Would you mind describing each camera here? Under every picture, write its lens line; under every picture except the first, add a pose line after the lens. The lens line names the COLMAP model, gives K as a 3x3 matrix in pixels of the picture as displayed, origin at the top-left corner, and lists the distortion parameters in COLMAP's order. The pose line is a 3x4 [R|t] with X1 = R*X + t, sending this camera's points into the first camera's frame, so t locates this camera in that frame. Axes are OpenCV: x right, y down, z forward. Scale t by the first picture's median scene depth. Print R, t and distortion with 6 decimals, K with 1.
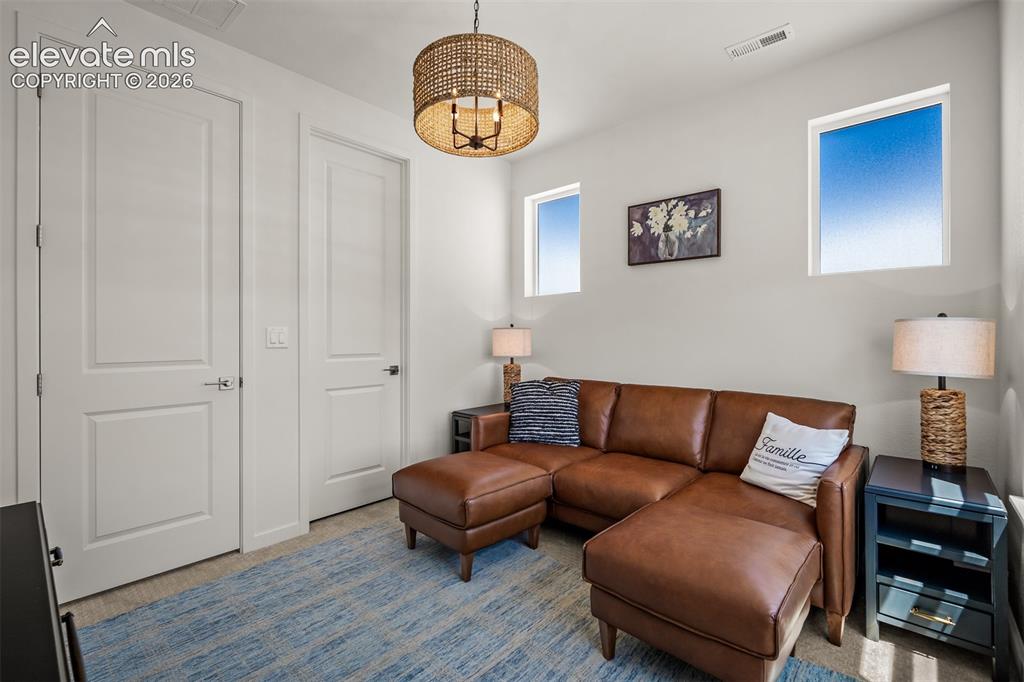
lens RADIAL K [[458.8, 0, 514.1], [0, 458.8, 336.3], [0, 0, 1]] dist [-0.003307, 0.001610]
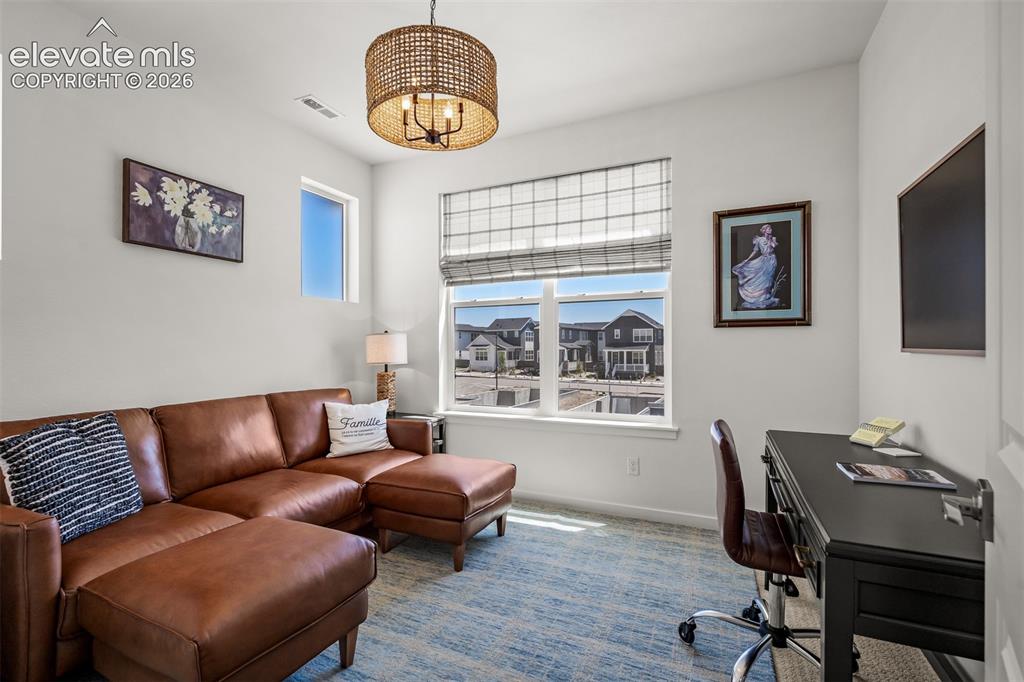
lens RADIAL K [[458.8, 0, 514.6], [0, 458.8, 344.5], [0, 0, 1]] dist [-0.003307, 0.001610]
pose [[-0.304341, 0.000465, 0.952563, -0.655626], [-0.001854, 0.999998, -0.001080, 0.004162], [-0.952561, -0.002095, -0.304339, 0.699873]]
